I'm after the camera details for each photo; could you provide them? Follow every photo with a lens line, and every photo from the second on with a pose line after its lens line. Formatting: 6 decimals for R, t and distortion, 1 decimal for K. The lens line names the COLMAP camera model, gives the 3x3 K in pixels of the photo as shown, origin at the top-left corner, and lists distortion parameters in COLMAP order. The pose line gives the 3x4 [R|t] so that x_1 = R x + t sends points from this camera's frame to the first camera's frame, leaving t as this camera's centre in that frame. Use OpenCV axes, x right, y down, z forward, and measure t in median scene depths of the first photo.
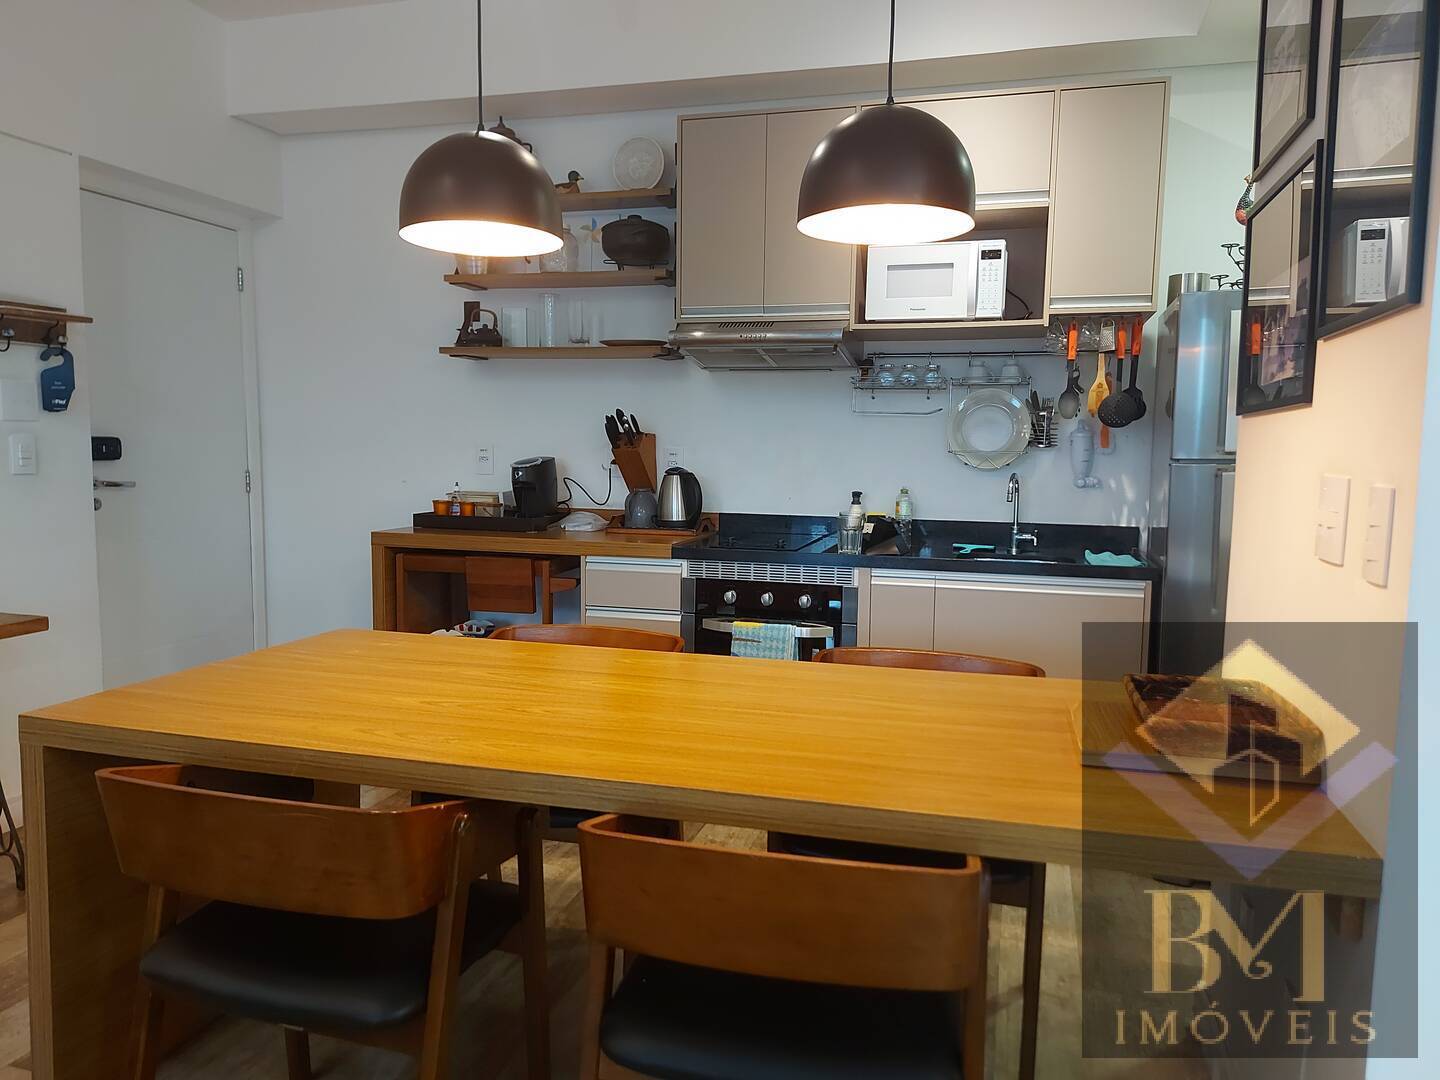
lens RADIAL K [[1036.7, 0, 720.9], [0, 1036.7, 552.5], [0, 0, 1]] dist [0.092325, -0.100181]
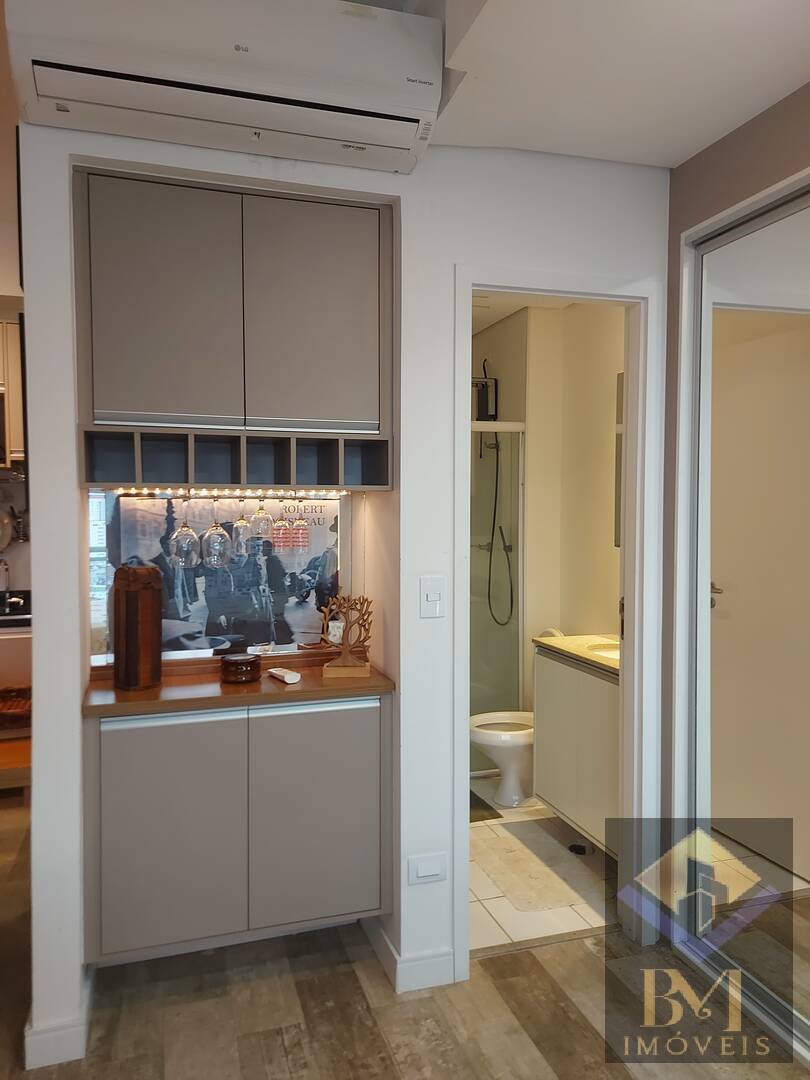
lens RADIAL K [[777.5, 0, 400.3], [0, 777.5, 537.3], [0, 0, 1]] dist [0.092325, -0.100181]
pose [[0.833894, -0.037421, 0.550655, 0.129524], [0.071171, 0.996660, -0.040047, -0.020574], [-0.547317, 0.072586, 0.833772, -0.272833]]
